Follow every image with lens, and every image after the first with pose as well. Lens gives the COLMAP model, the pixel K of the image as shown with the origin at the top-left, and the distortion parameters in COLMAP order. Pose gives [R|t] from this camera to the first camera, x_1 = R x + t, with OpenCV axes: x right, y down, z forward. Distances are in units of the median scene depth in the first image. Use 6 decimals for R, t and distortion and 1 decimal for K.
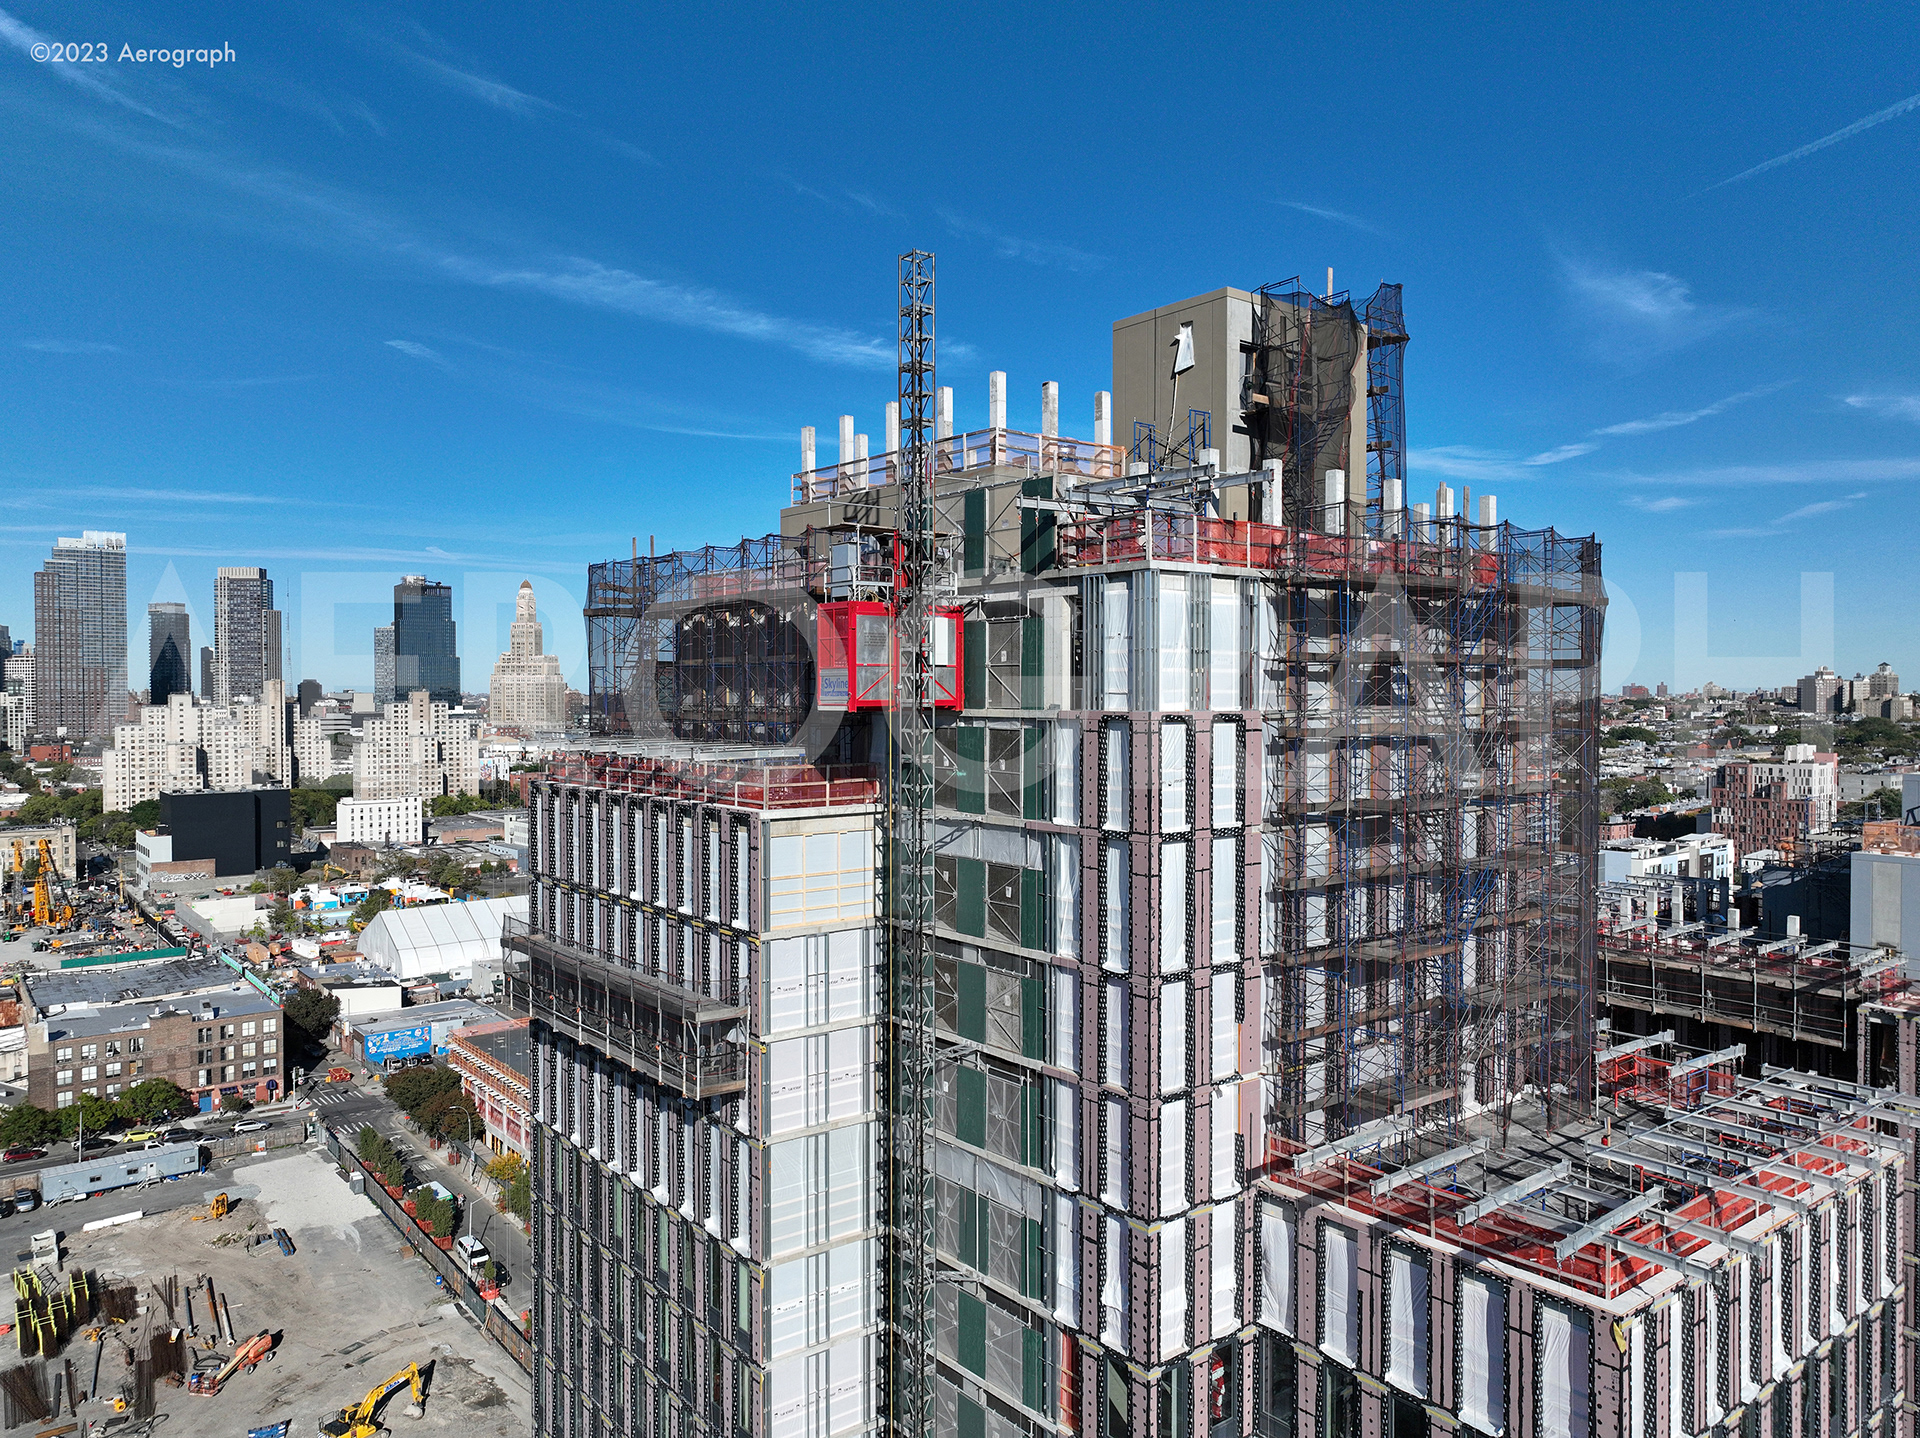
lens RADIAL K [[1347.0, 0, 961.0], [0, 1347.0, 720.1], [0, 0, 1]] dist [-0.001330, 0.019319]
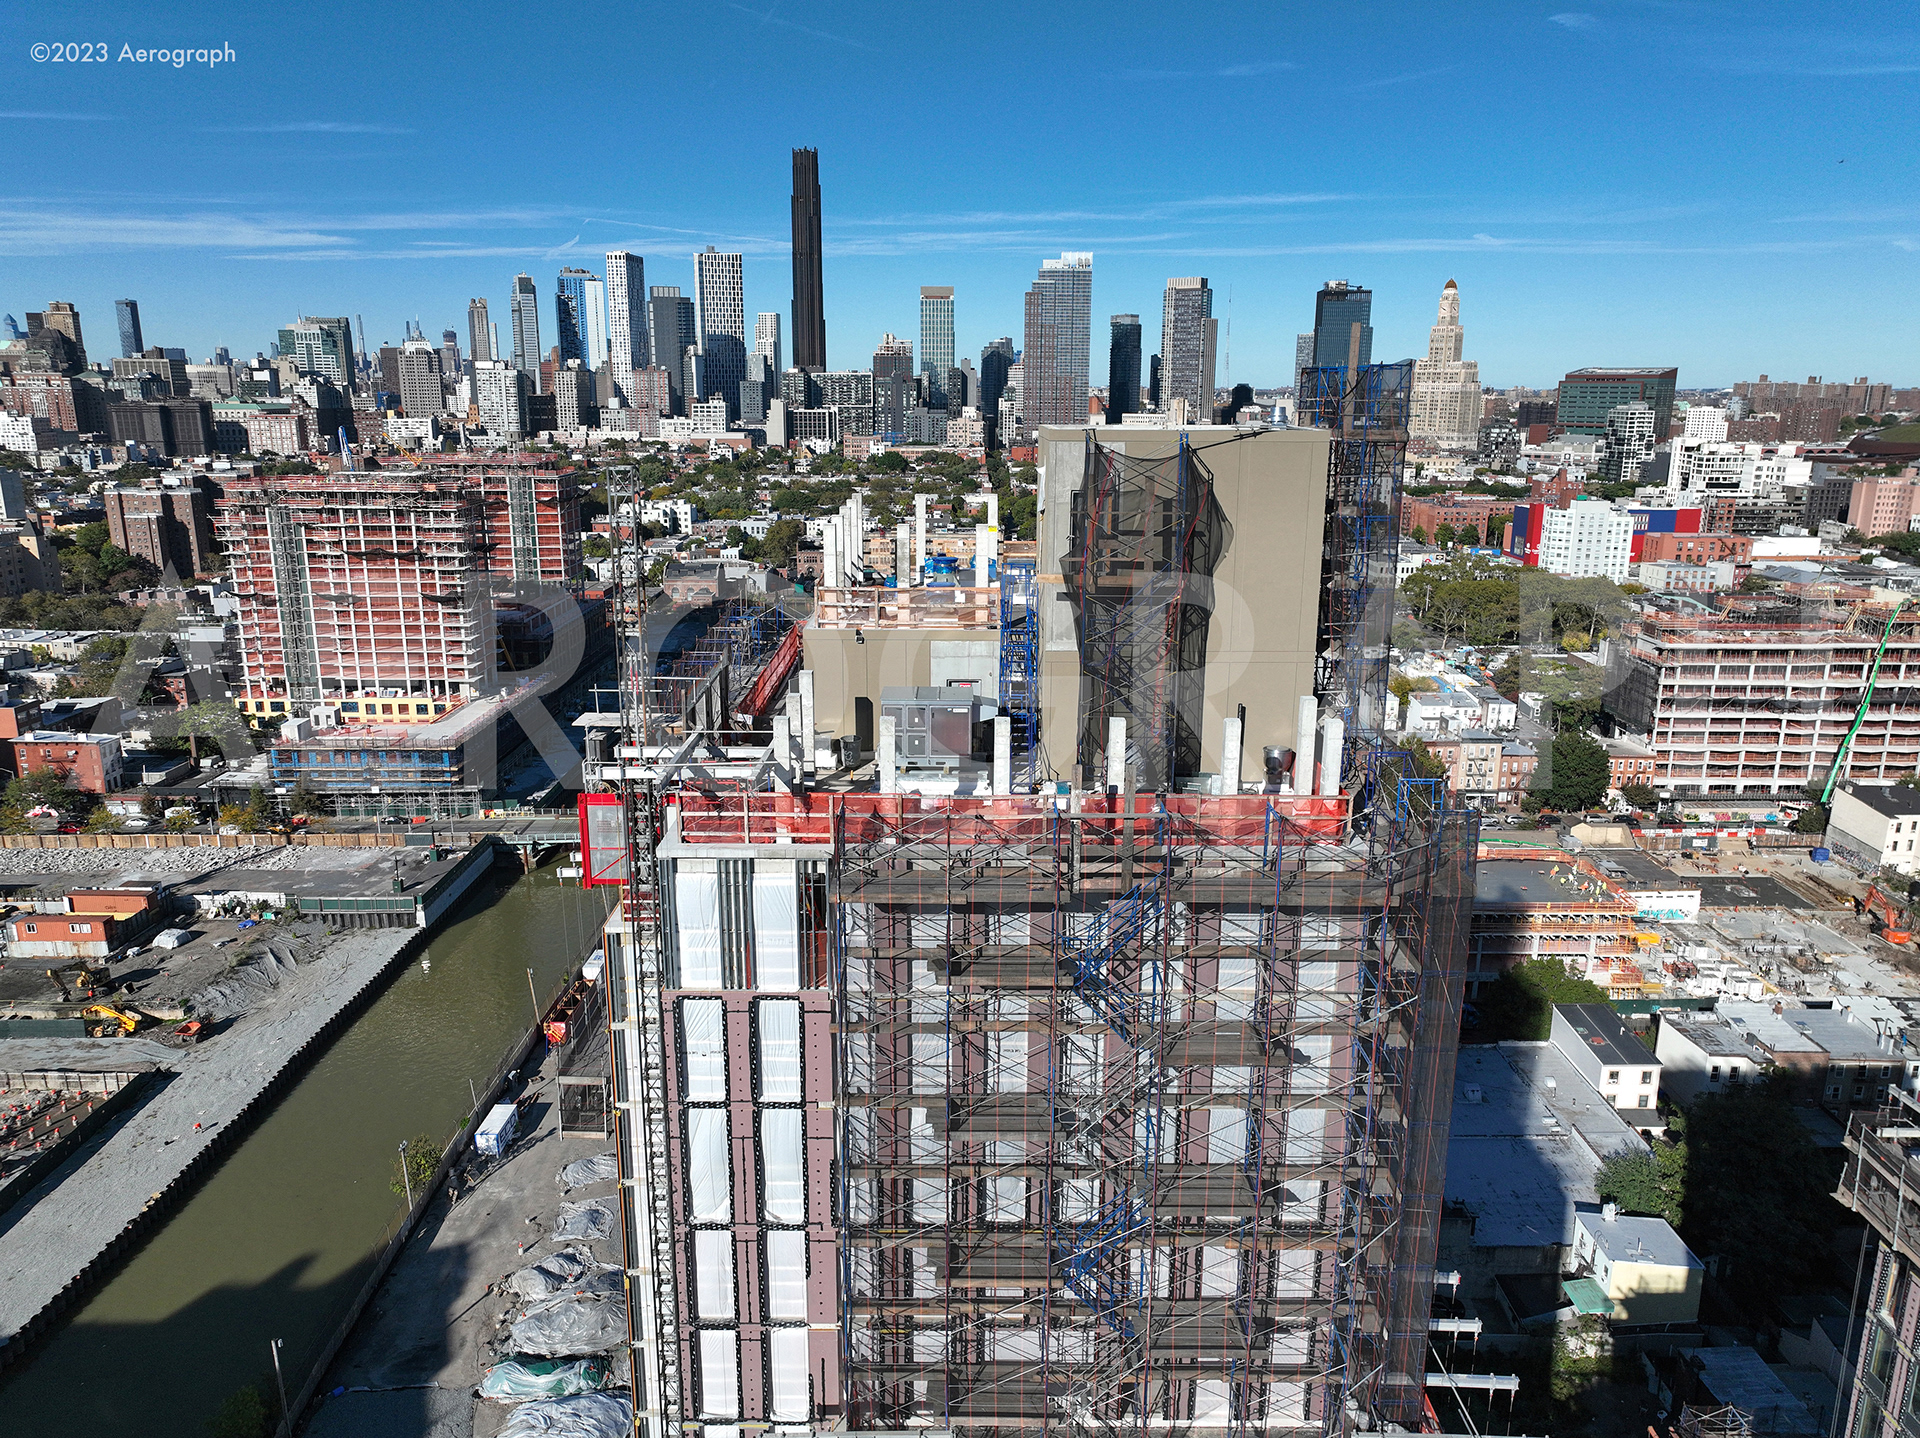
lens RADIAL K [[1347.0, 0, 962.3], [0, 1347.0, 721.4], [0, 0, 1]] dist [-0.001330, 0.019319]
pose [[0.785721, 0.154754, -0.598911, 0.177505], [-0.018133, 0.973547, 0.227767, -0.087140], [0.618316, -0.168101, 0.767742, 0.078036]]
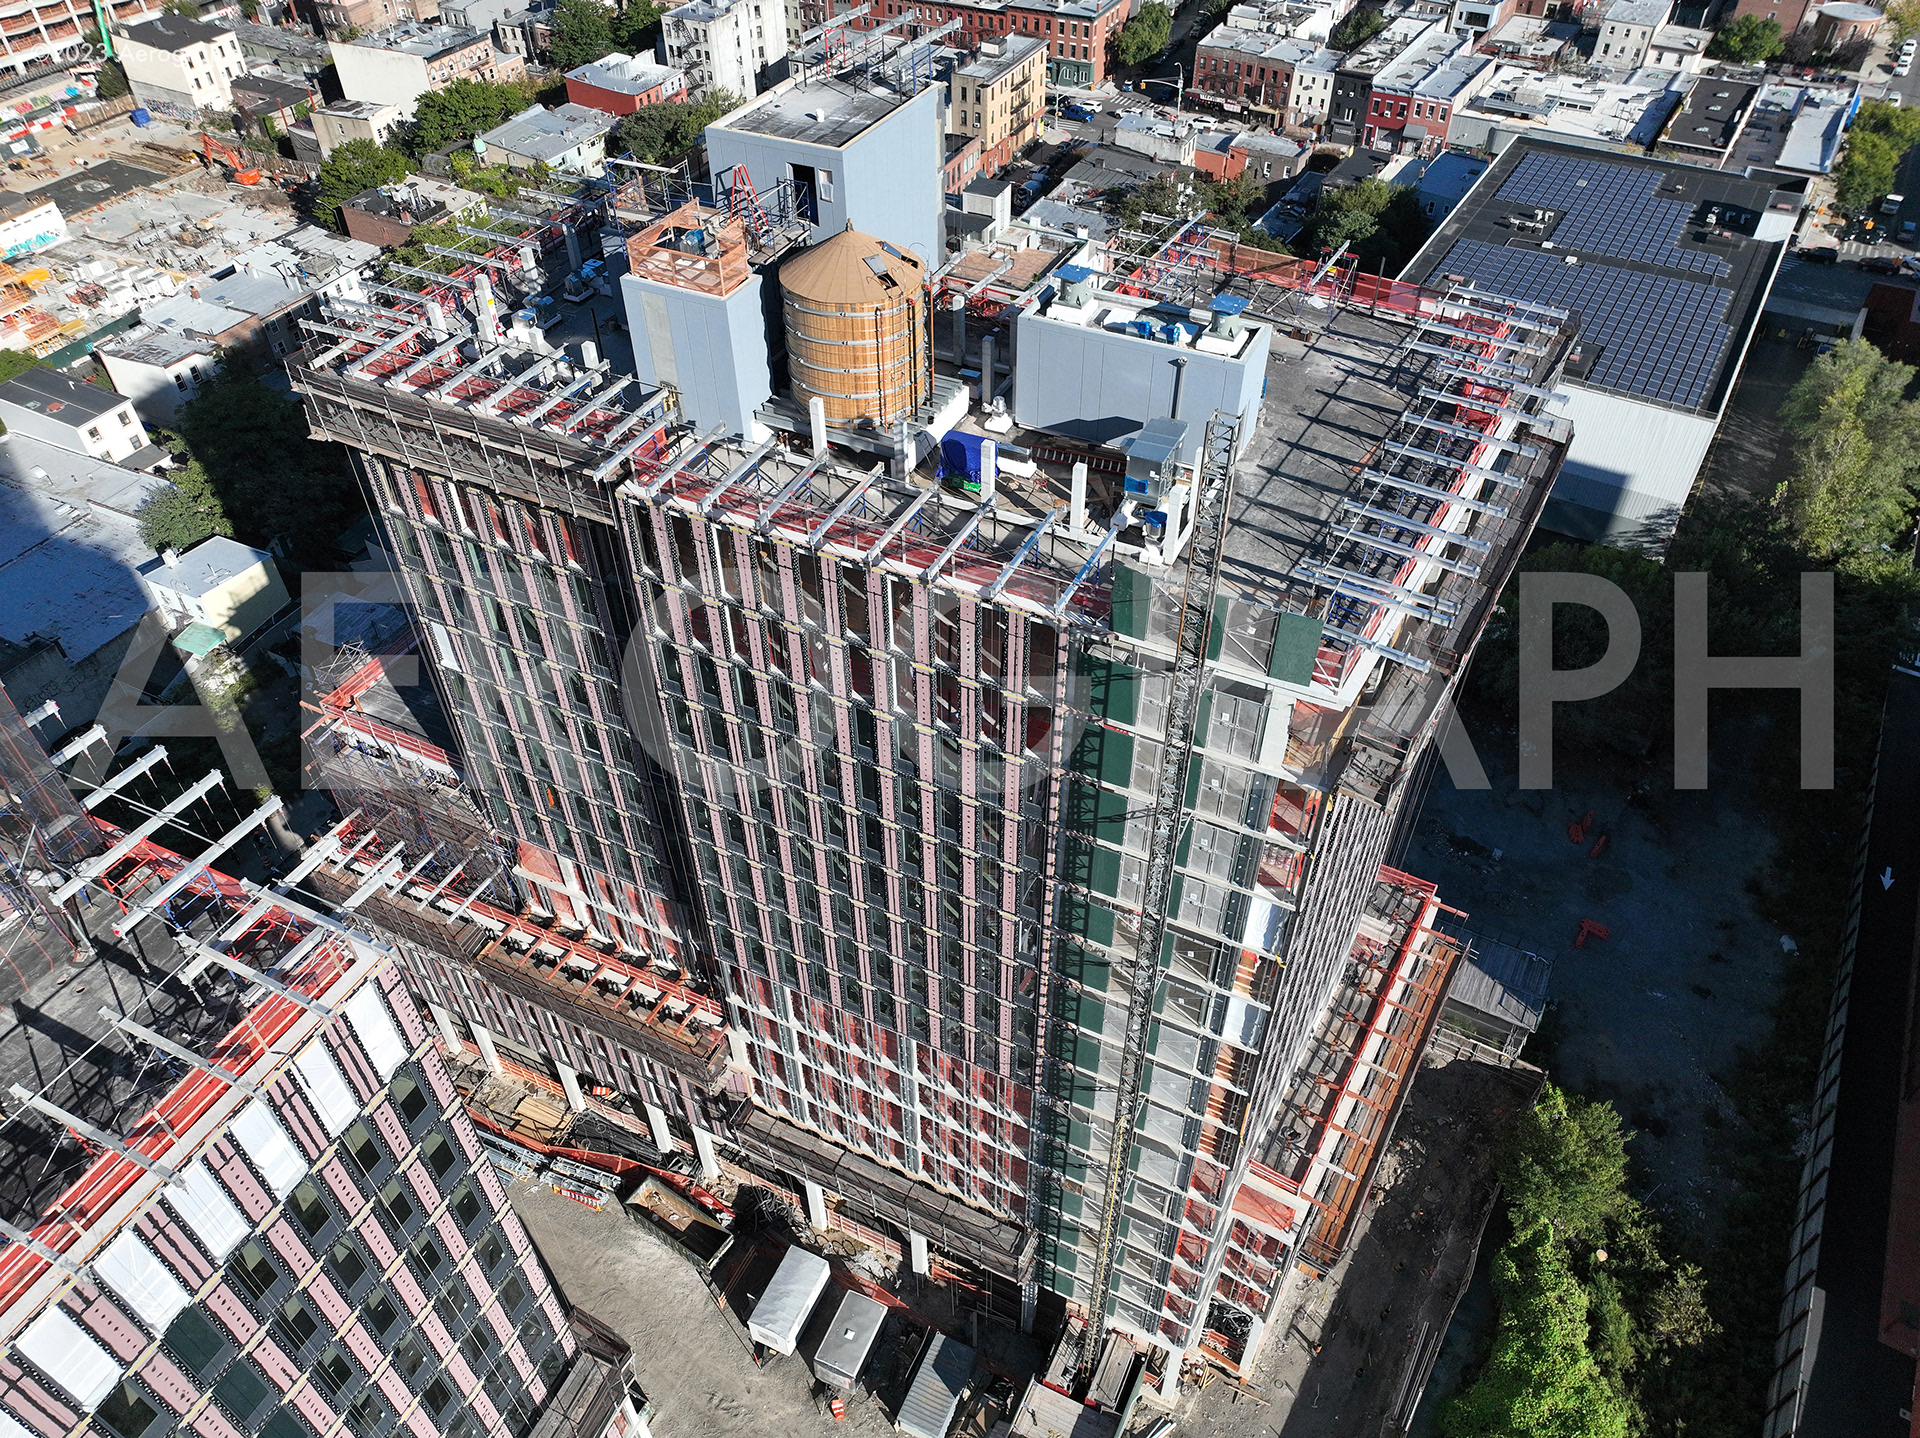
lens RADIAL K [[1347.0, 0, 961.6], [0, 1347.0, 720.3], [0, 0, 1]] dist [-0.001330, 0.019319]
pose [[0.899143, -0.301646, 0.317098, 0.183650], [0.013985, 0.743971, 0.668065, -0.087346], [-0.437431, -0.596252, 0.673155, 0.075878]]
